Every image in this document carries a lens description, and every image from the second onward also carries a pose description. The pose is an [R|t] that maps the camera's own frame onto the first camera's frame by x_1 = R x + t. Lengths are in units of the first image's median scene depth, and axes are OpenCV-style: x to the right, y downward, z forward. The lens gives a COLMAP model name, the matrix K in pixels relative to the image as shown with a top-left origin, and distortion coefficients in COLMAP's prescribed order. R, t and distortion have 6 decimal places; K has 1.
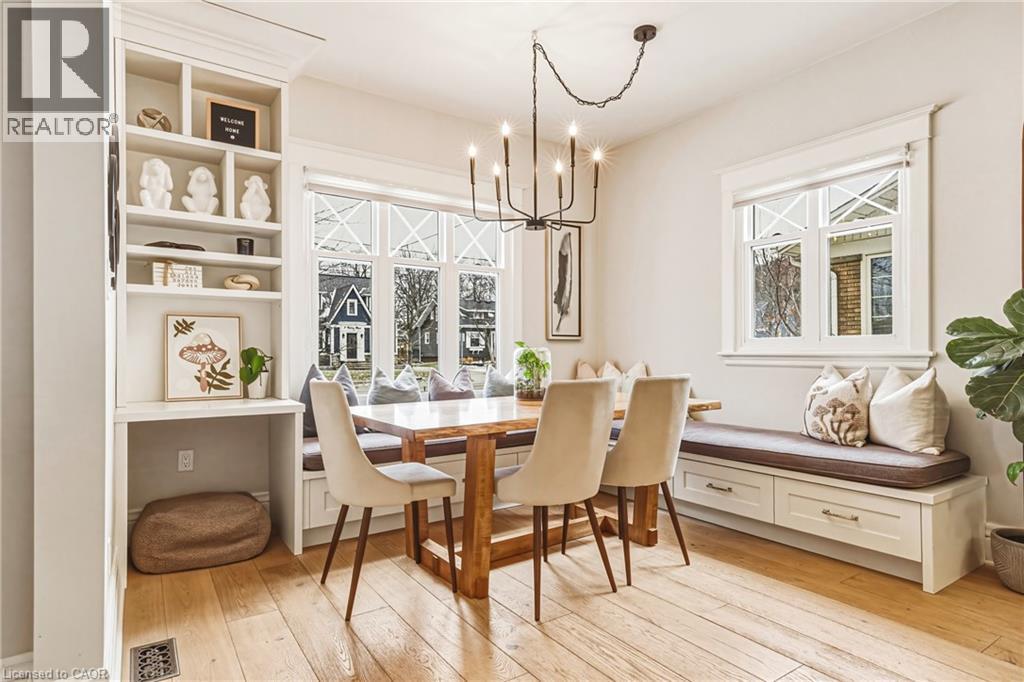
lens RADIAL K [[553.7, 0, 505.5], [0, 553.7, 349.1], [0, 0, 1]] dist [0.000723, 0.000696]
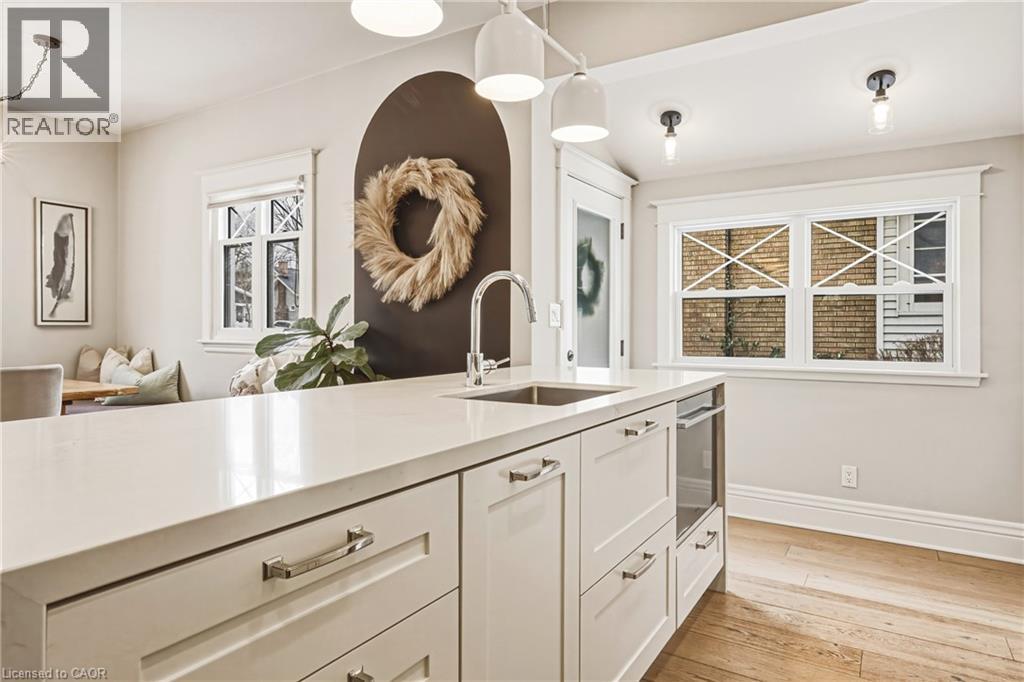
lens RADIAL K [[619.0, 0, 510.9], [0, 619.0, 330.5], [0, 0, 1]] dist [0.018069, 0.002969]
pose [[0.914183, 0.002659, 0.405293, 0.572242], [-0.007767, 0.999910, 0.010959, -0.039420], [-0.405227, -0.013167, 0.914121, -0.461481]]
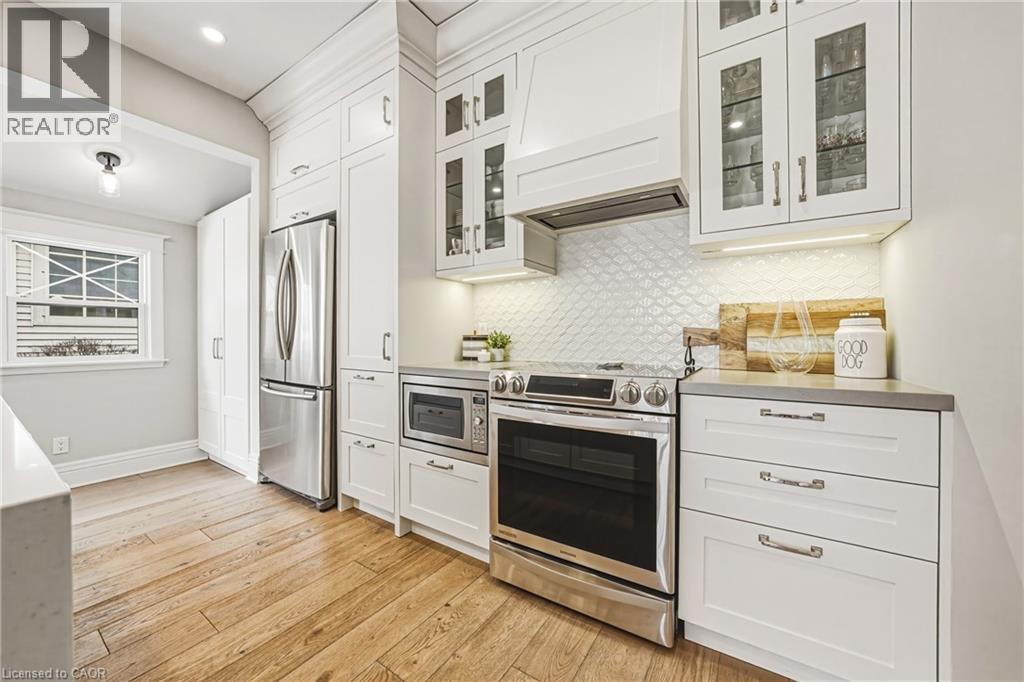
lens RADIAL K [[375.0, 0, 505.1], [0, 375.0, 339.8], [0, 0, 1]] dist [-0.013941, 0.000536]
pose [[-0.365352, 0.001367, 0.930868, 0.380819], [-0.003654, 0.999989, -0.002903, -0.013940], [-0.930862, -0.004461, -0.365343, -0.327633]]
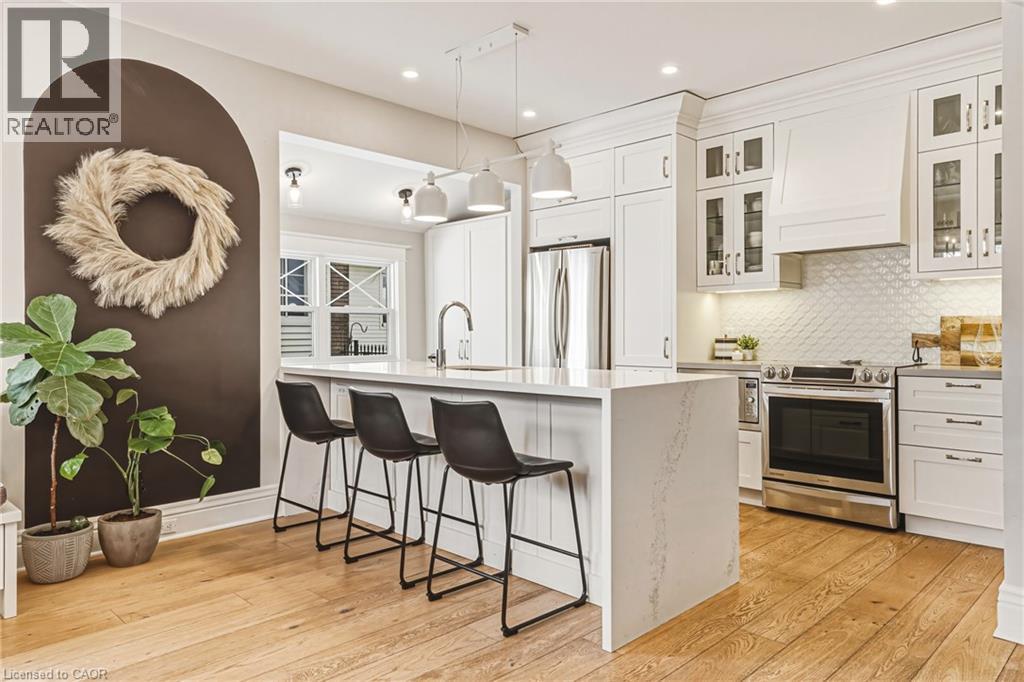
lens RADIAL K [[676.3, 0, 513.0], [0, 676.3, 337.5], [0, 0, 1]] dist [0.045315, -0.000539]
pose [[-0.196924, 0.000626, 0.980419, -0.437068], [-0.000652, 0.999999, -0.000769, -0.026367], [-0.980419, -0.000790, -0.196923, 0.311197]]
